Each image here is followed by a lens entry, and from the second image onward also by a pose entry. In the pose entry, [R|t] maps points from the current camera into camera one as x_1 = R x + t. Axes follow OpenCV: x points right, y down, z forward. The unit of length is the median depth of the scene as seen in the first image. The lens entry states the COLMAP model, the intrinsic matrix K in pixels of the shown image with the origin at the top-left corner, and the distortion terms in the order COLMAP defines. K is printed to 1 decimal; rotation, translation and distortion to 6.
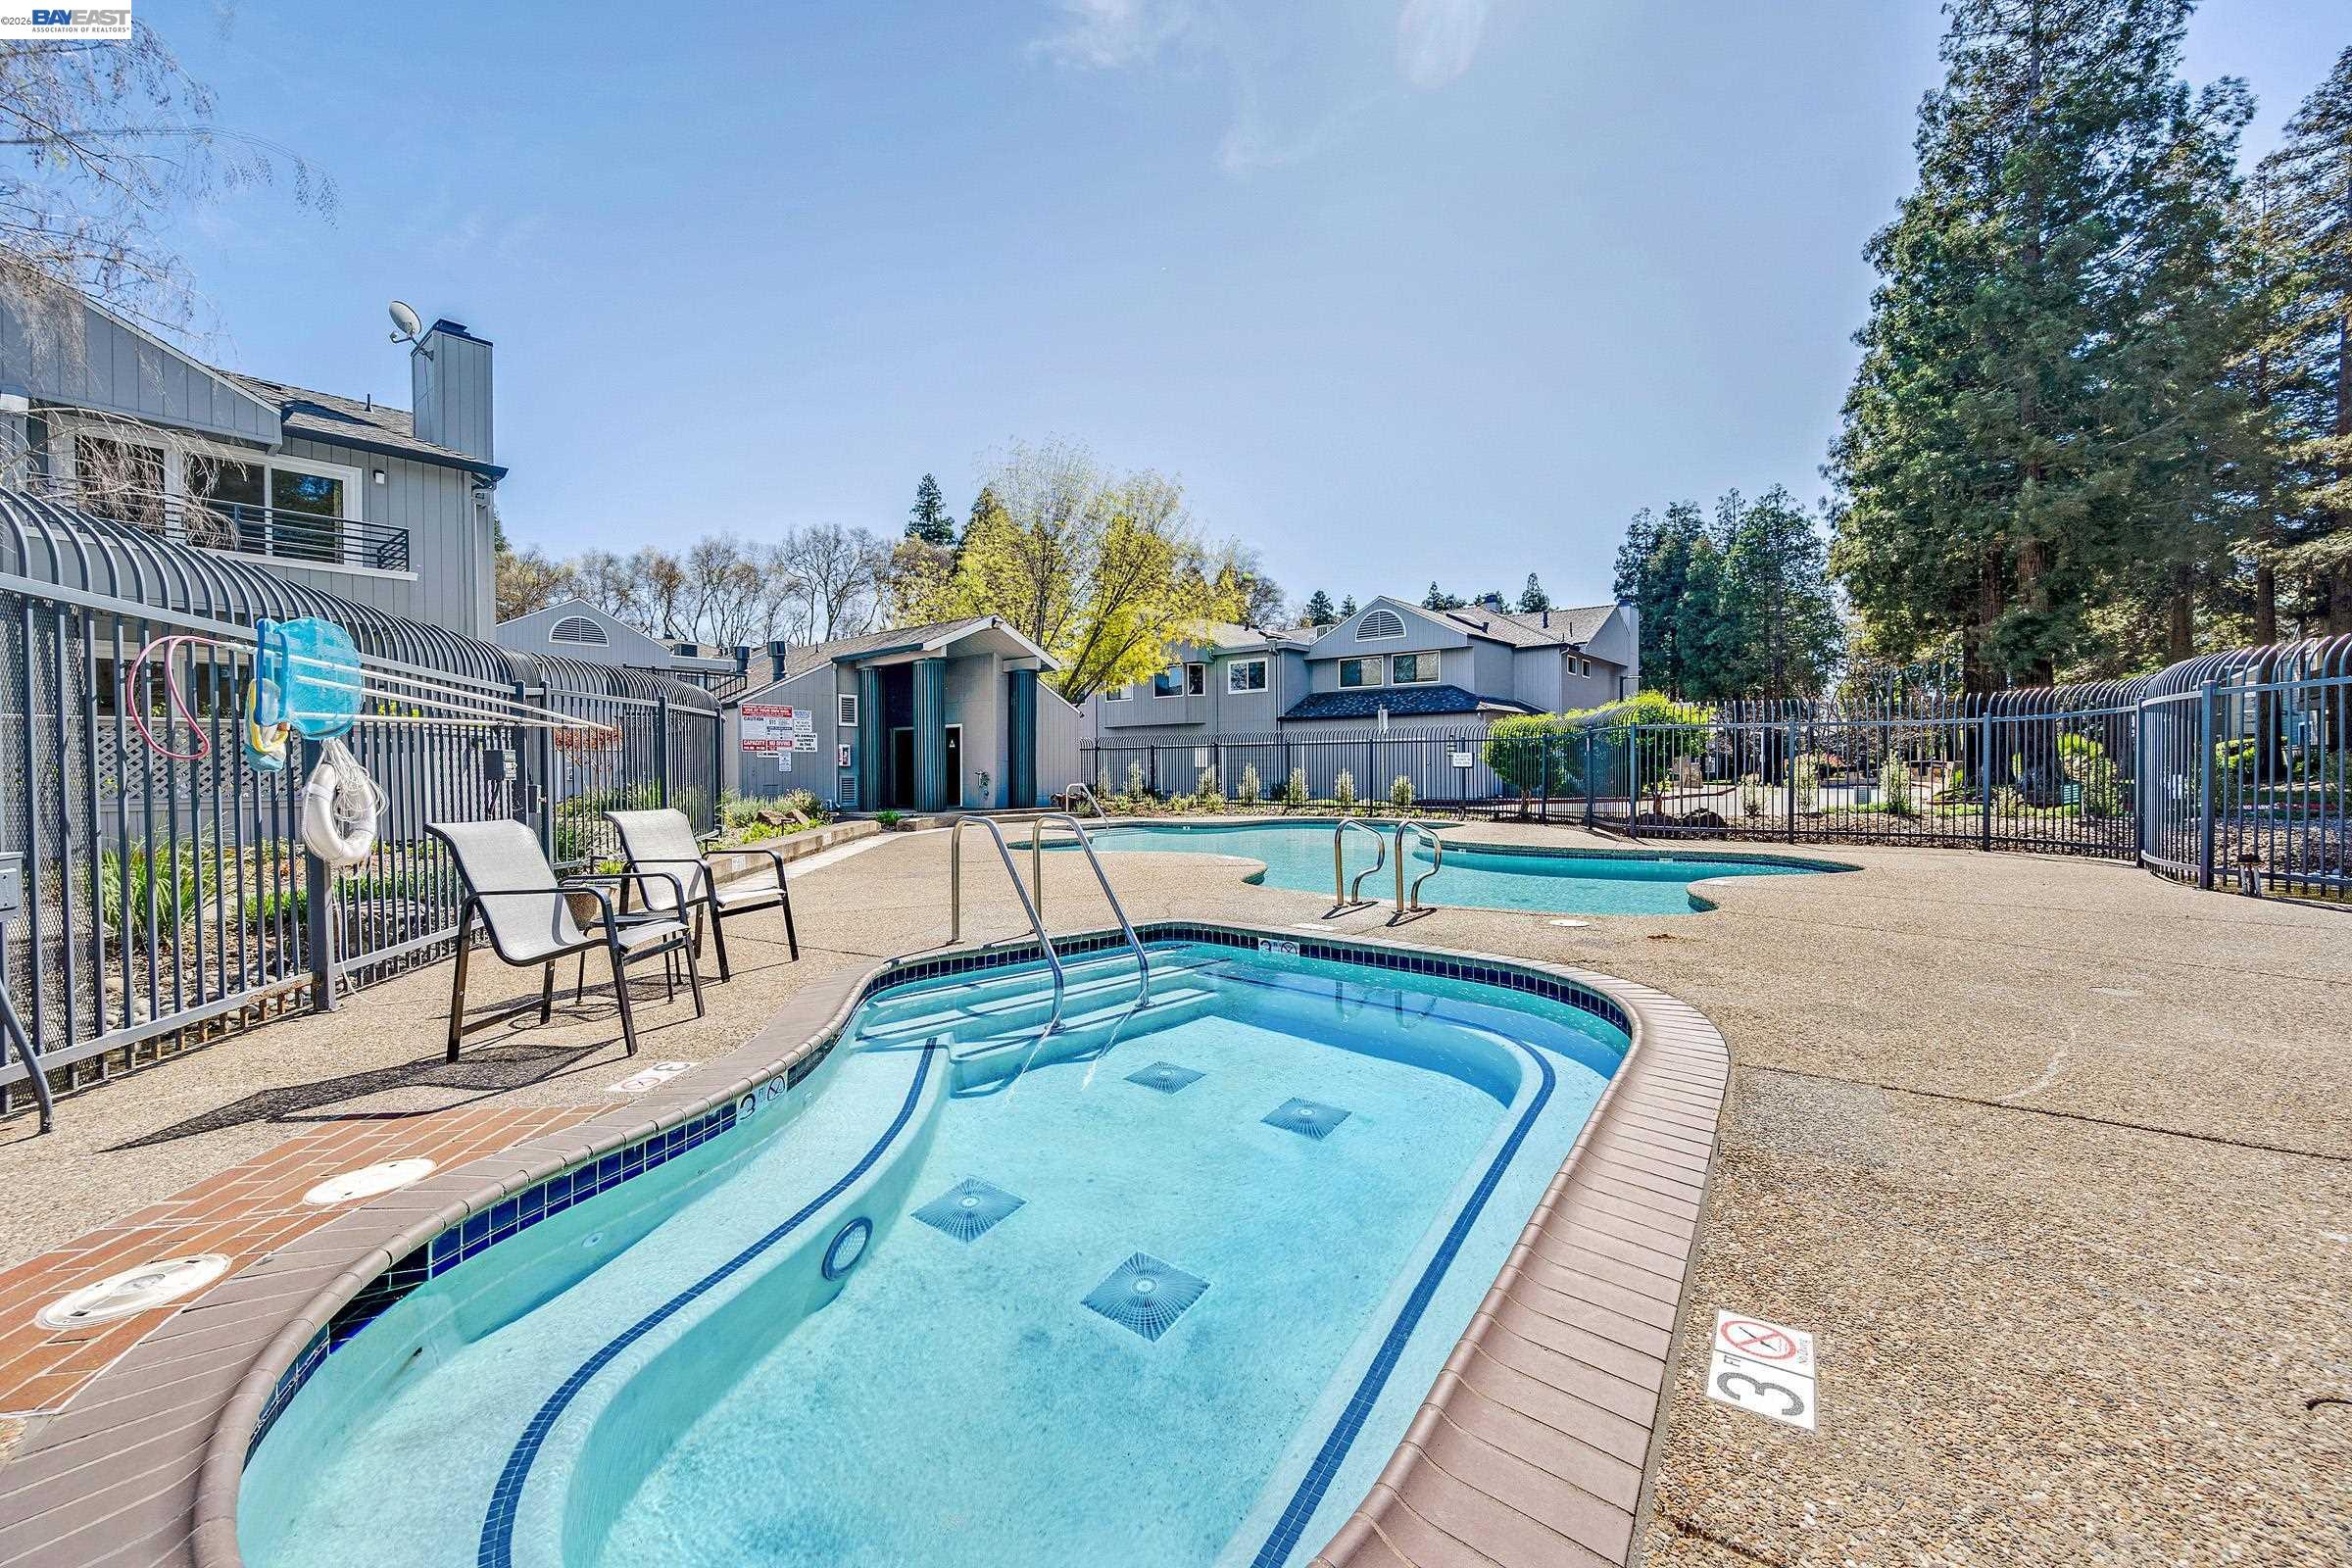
lens RADIAL K [[956.7, 0, 1176.0], [0, 956.7, 784.0], [0, 0, 1]] dist [-0.000944, -0.000225]
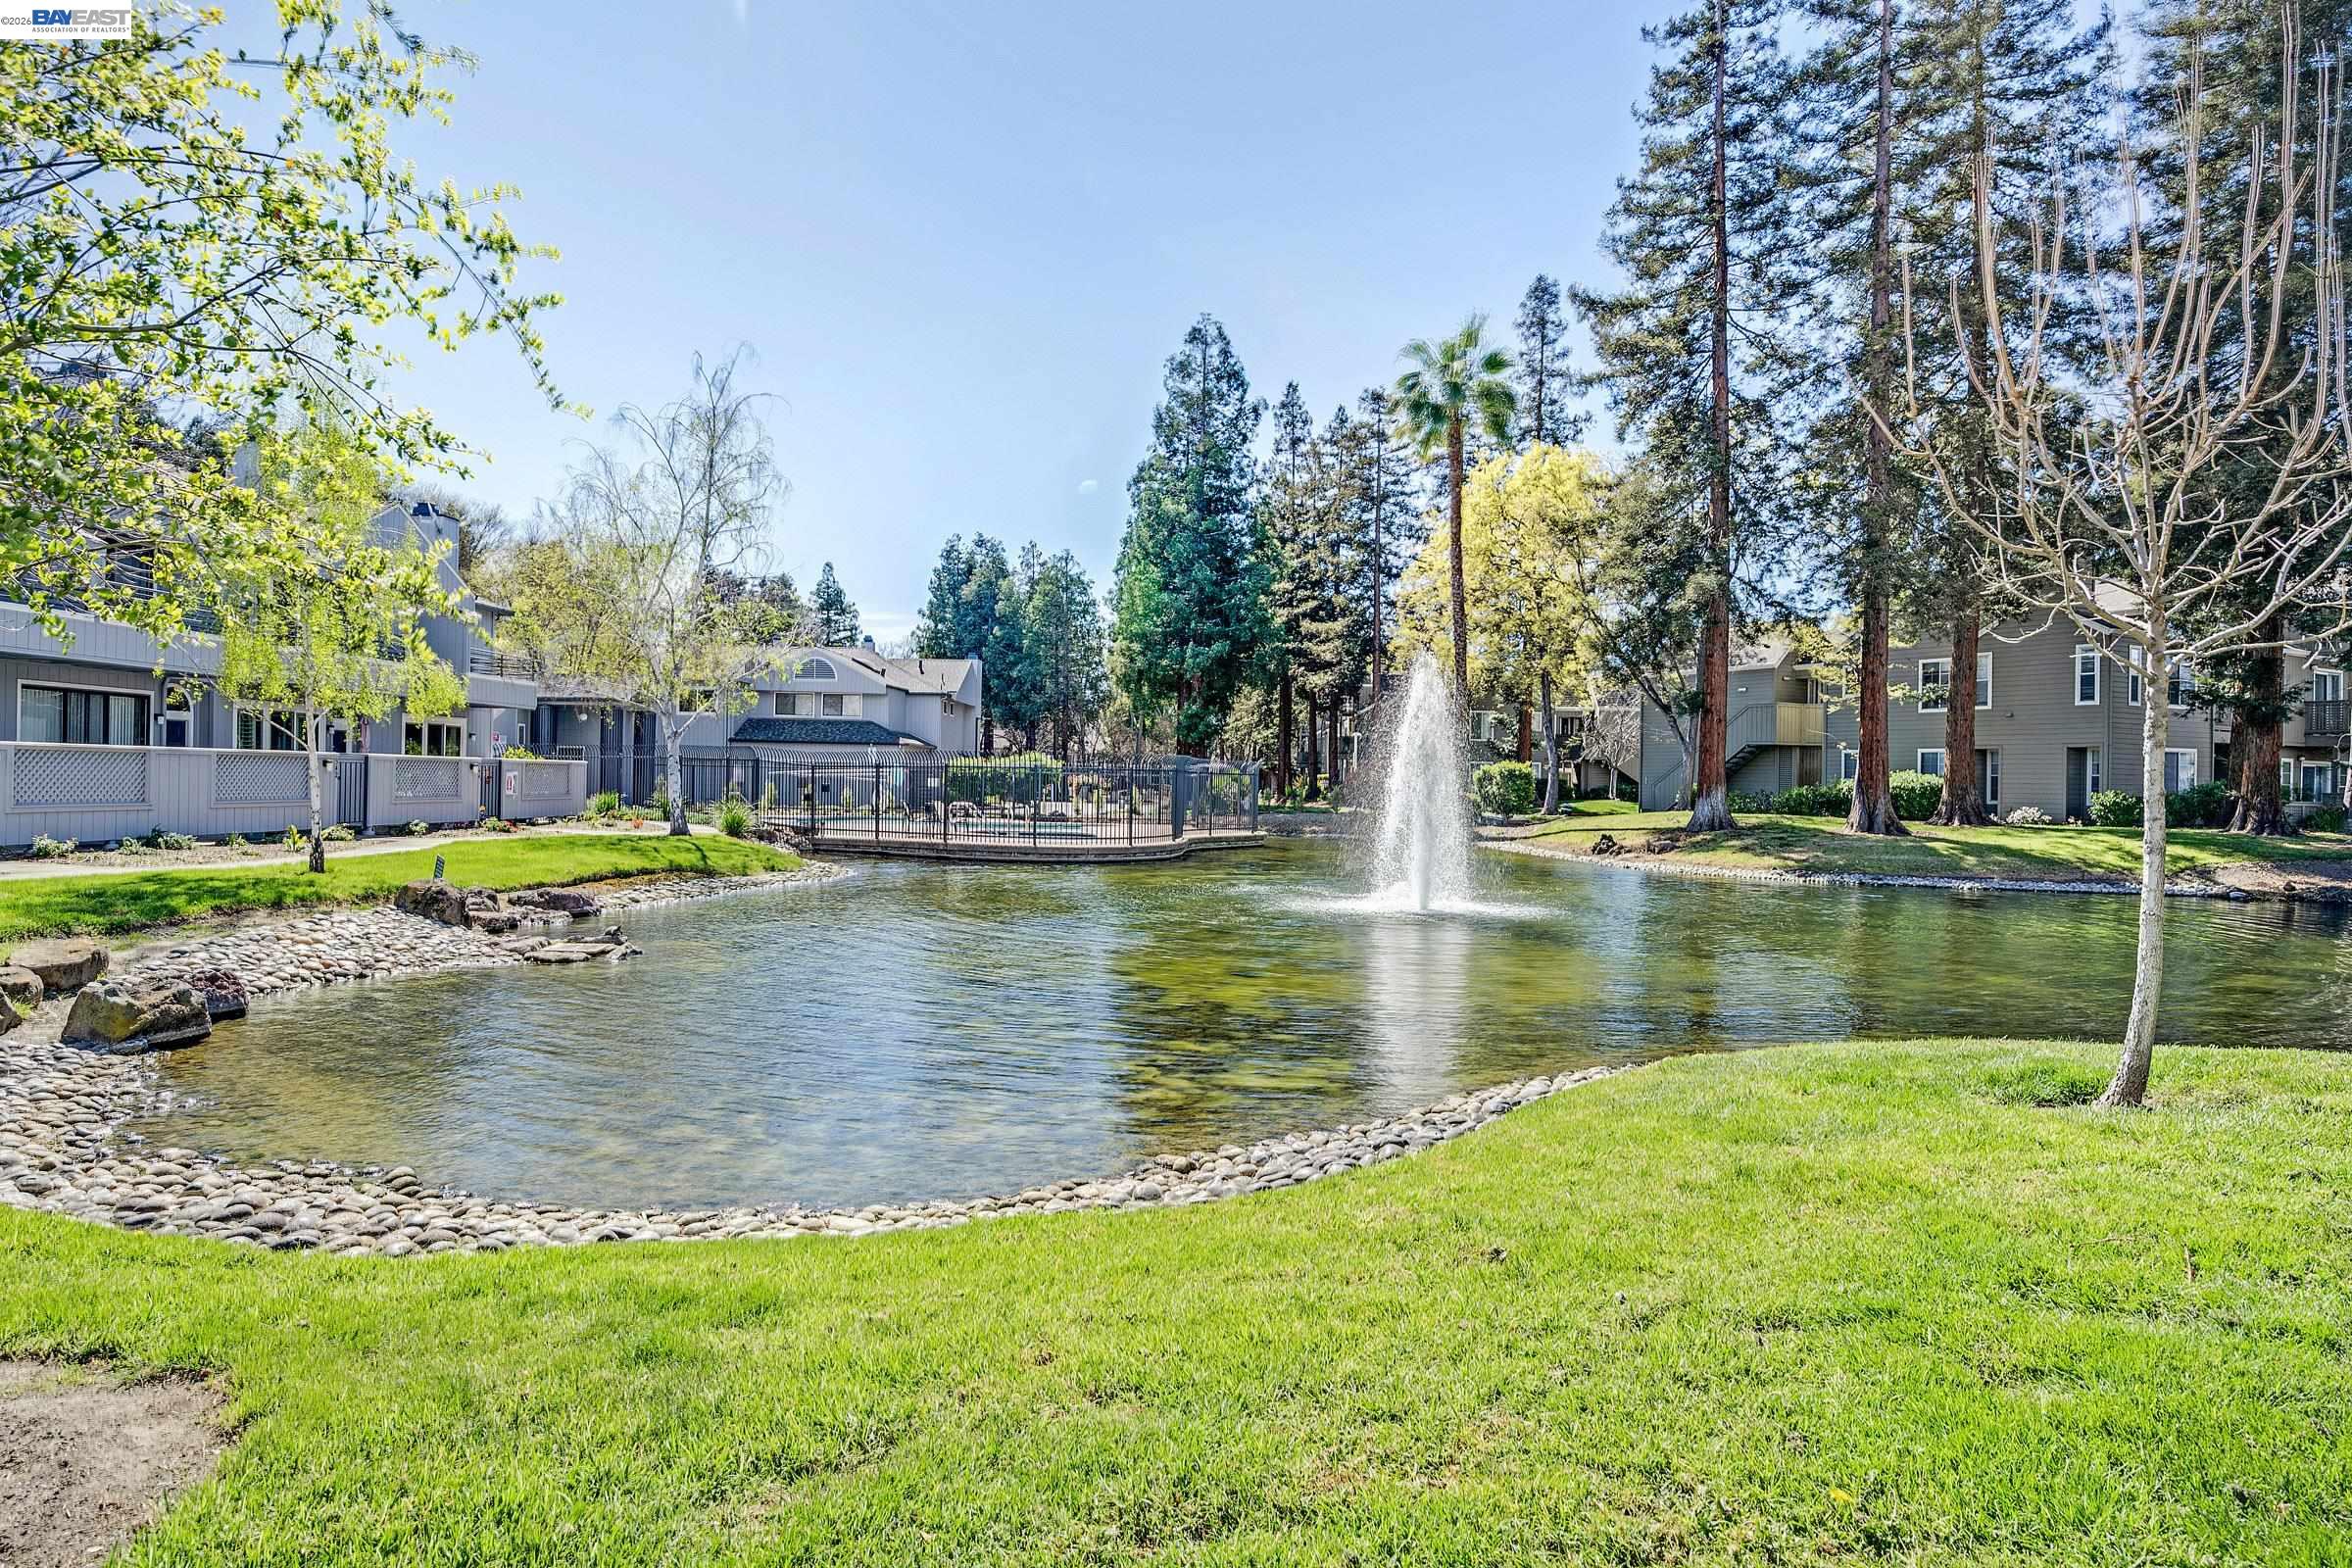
lens RADIAL K [[1357.0, 0, 1176.0], [0, 1357.0, 784.0], [0, 0, 1]] dist [-0.000019, -0.000017]
pose [[0.787203, 0.020682, 0.616347, -0.313323], [-0.016835, 0.999786, -0.012046, -0.000253], [-0.616464, -0.000893, 0.787382, -0.434418]]
